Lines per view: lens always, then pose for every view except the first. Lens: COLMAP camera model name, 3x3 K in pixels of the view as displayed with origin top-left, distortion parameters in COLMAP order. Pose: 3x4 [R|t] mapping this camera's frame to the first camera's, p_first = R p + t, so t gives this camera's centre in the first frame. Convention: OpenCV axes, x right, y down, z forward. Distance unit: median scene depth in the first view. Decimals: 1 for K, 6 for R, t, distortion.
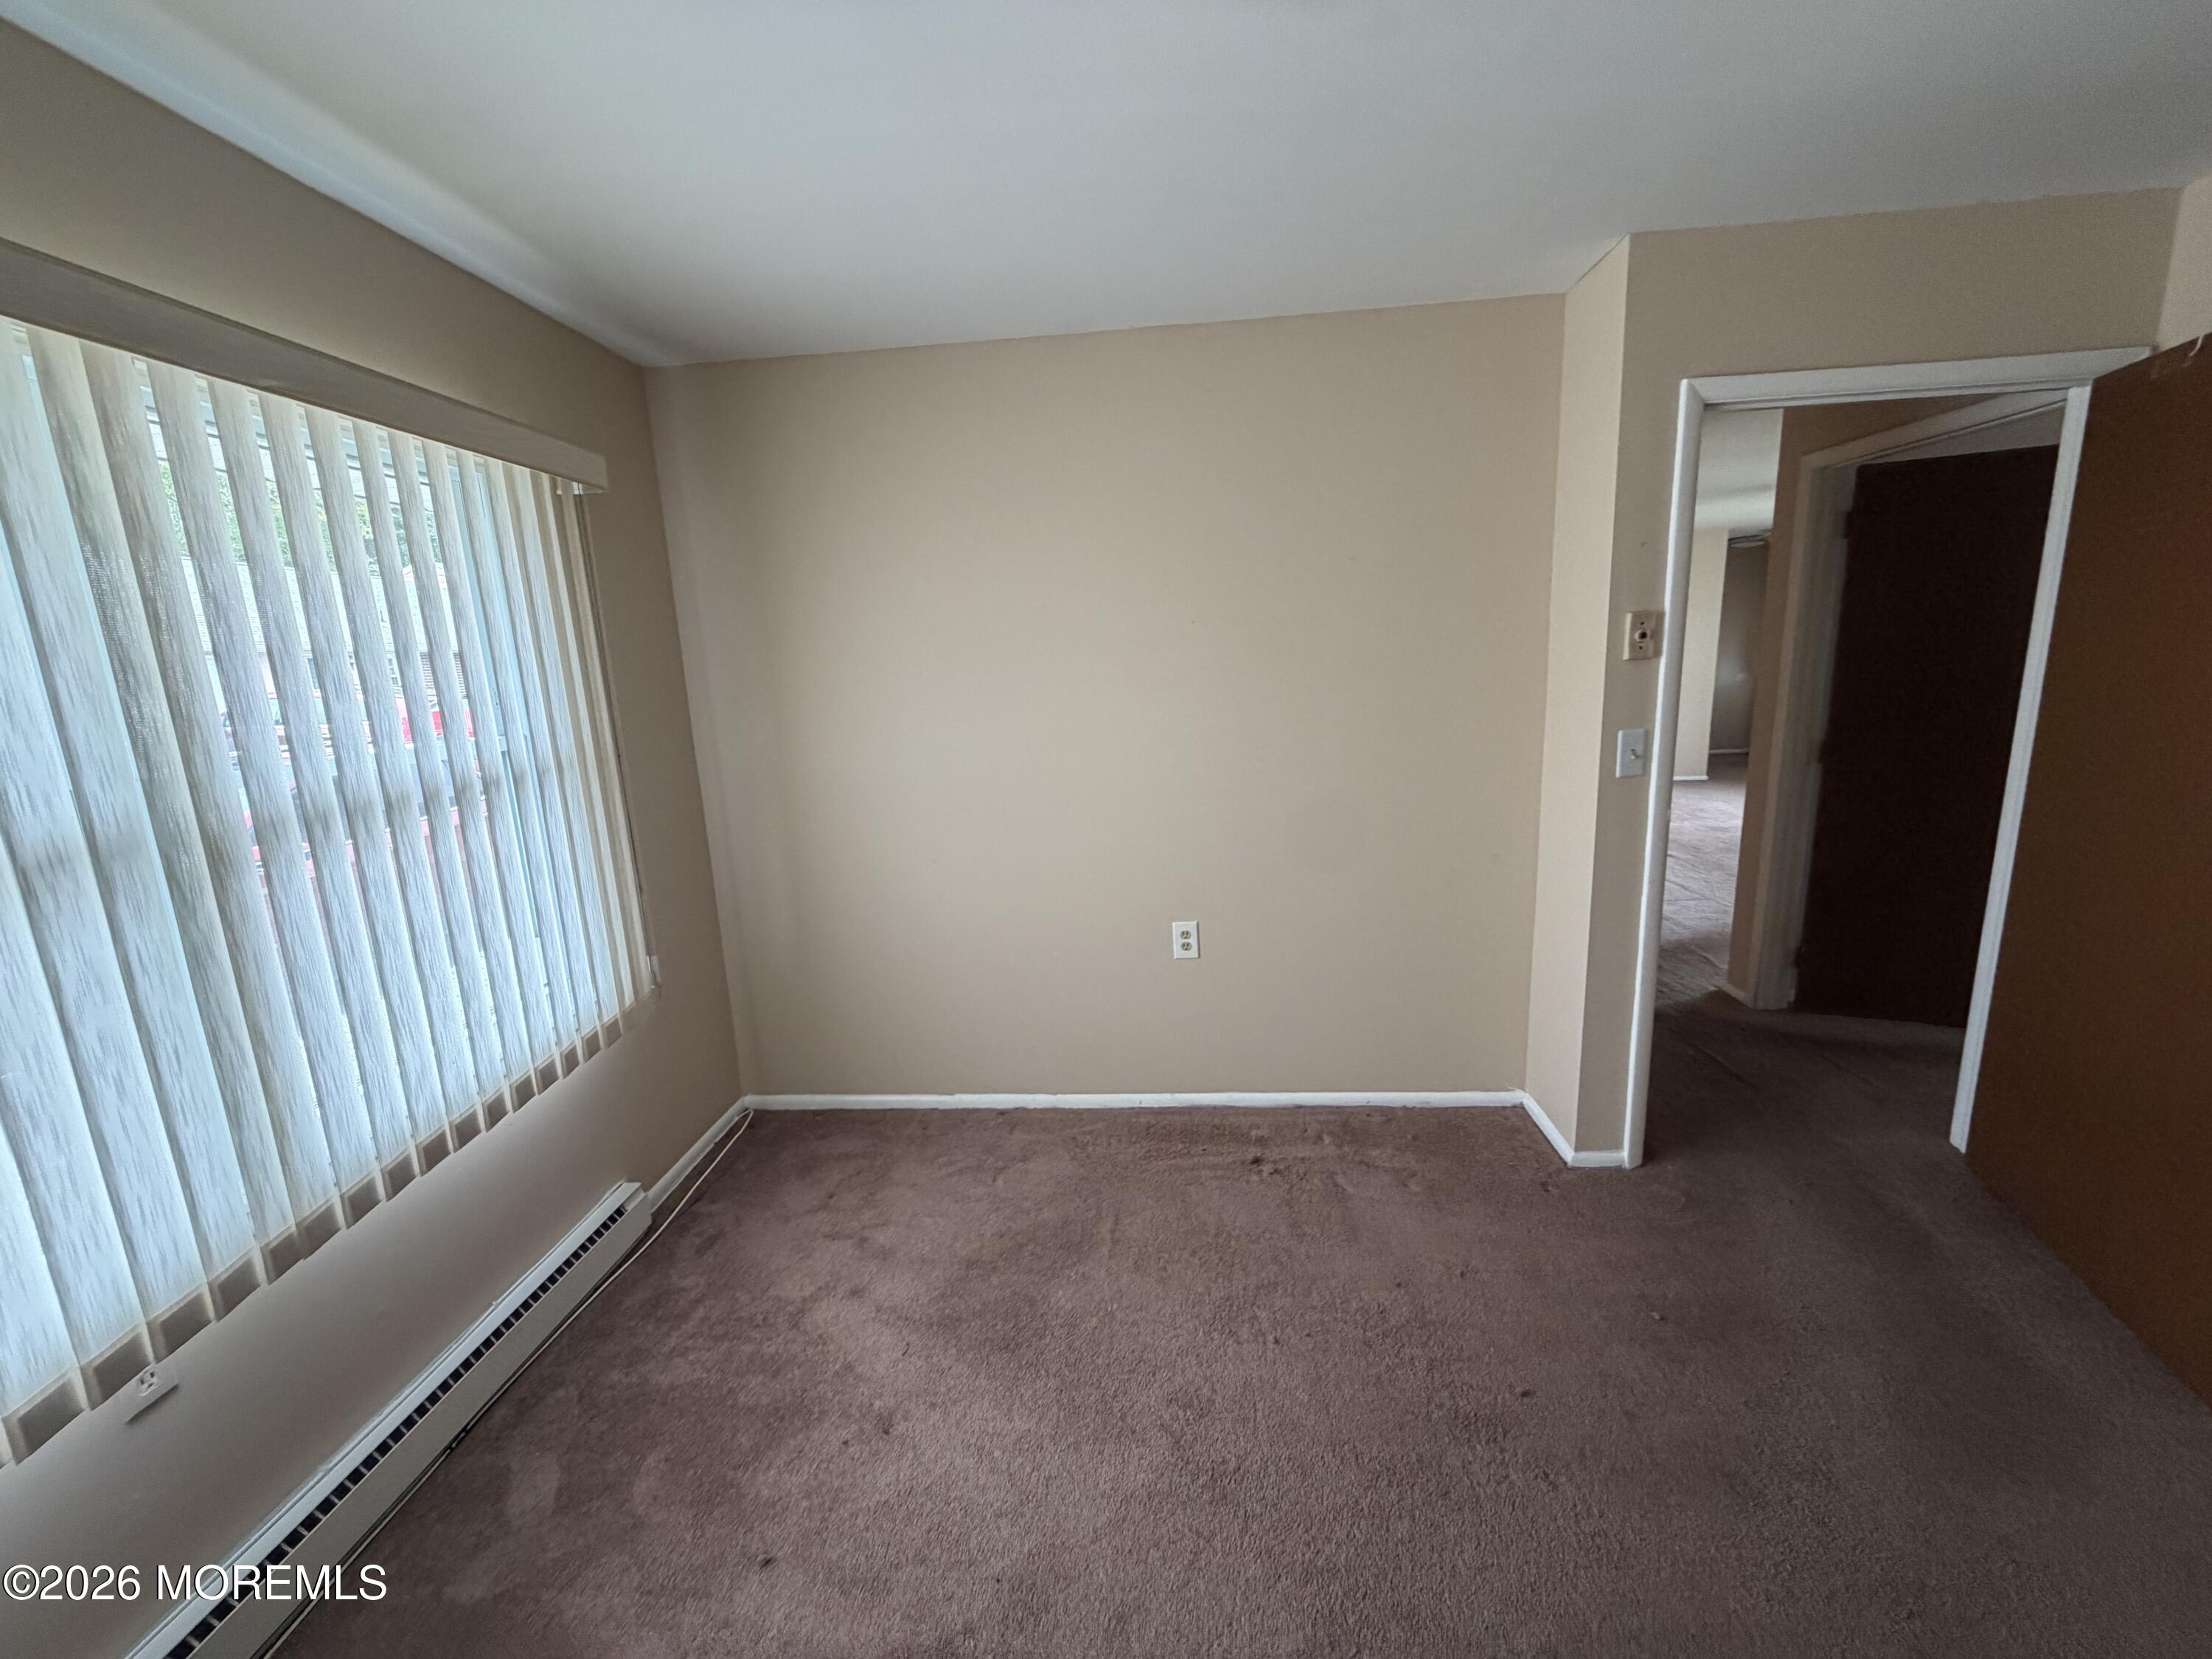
lens RADIAL K [[876.3, 0, 1155.7], [0, 876.3, 836.2], [0, 0, 1]] dist [0.001473, -0.000066]
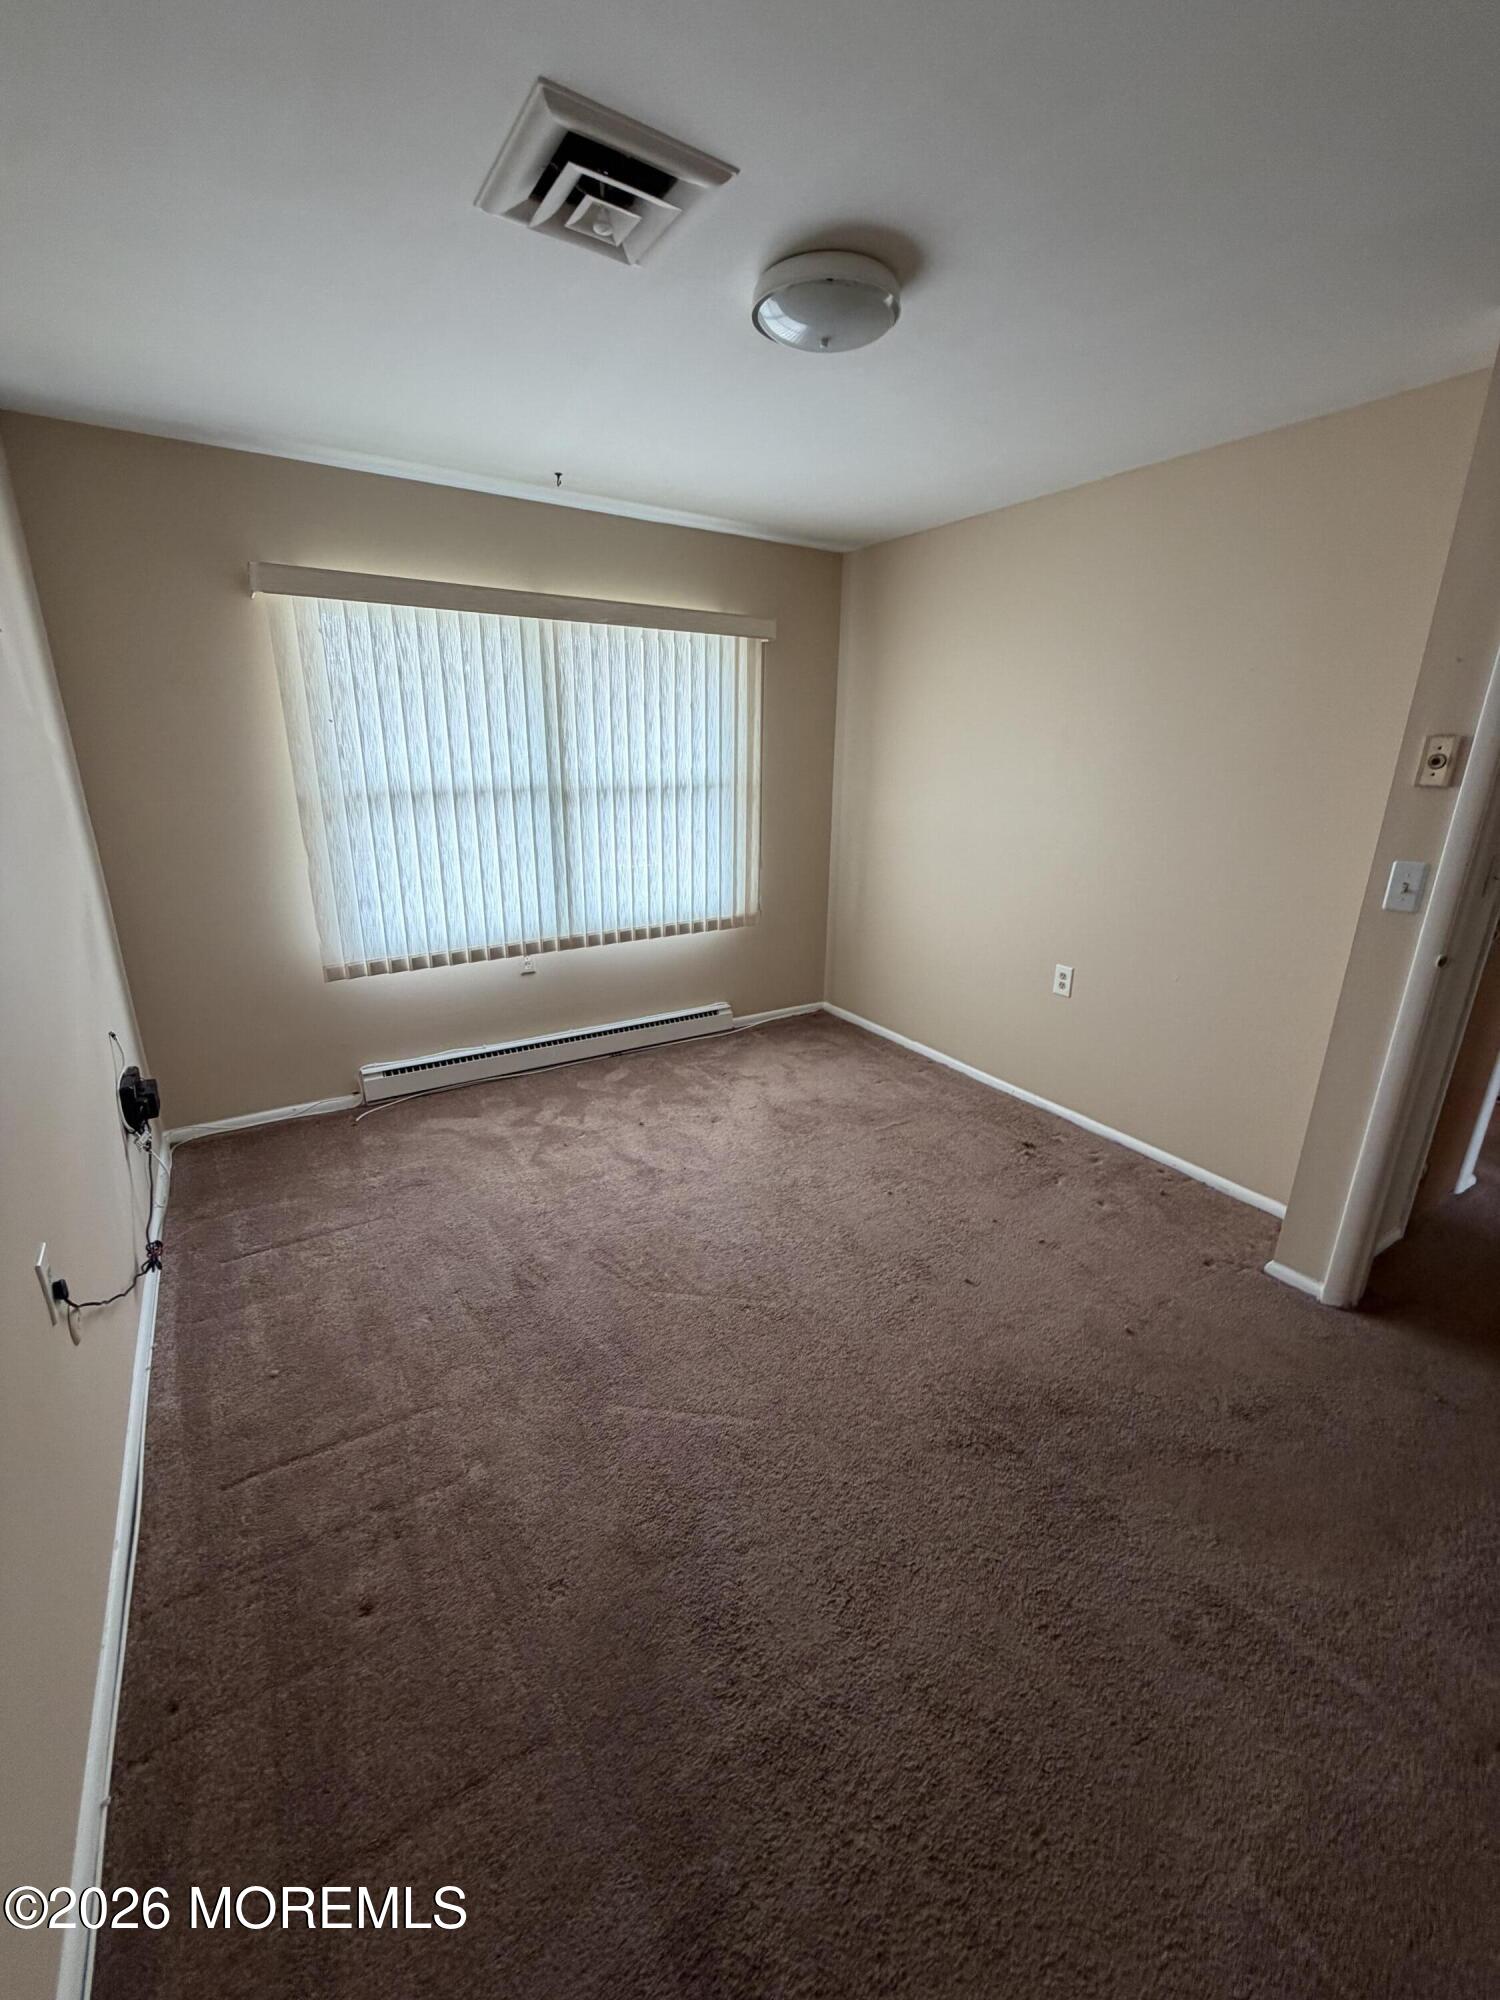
lens RADIAL K [[828.9, 0, 798.0], [0, 828.9, 1005.2], [0, 0, 1]] dist [-0.002915, -0.000098]
pose [[0.615682, 0.291602, -0.732054, 0.954470], [-0.201328, 0.956387, 0.211638, -0.033442], [0.761841, 0.017081, 0.647538, -0.099589]]
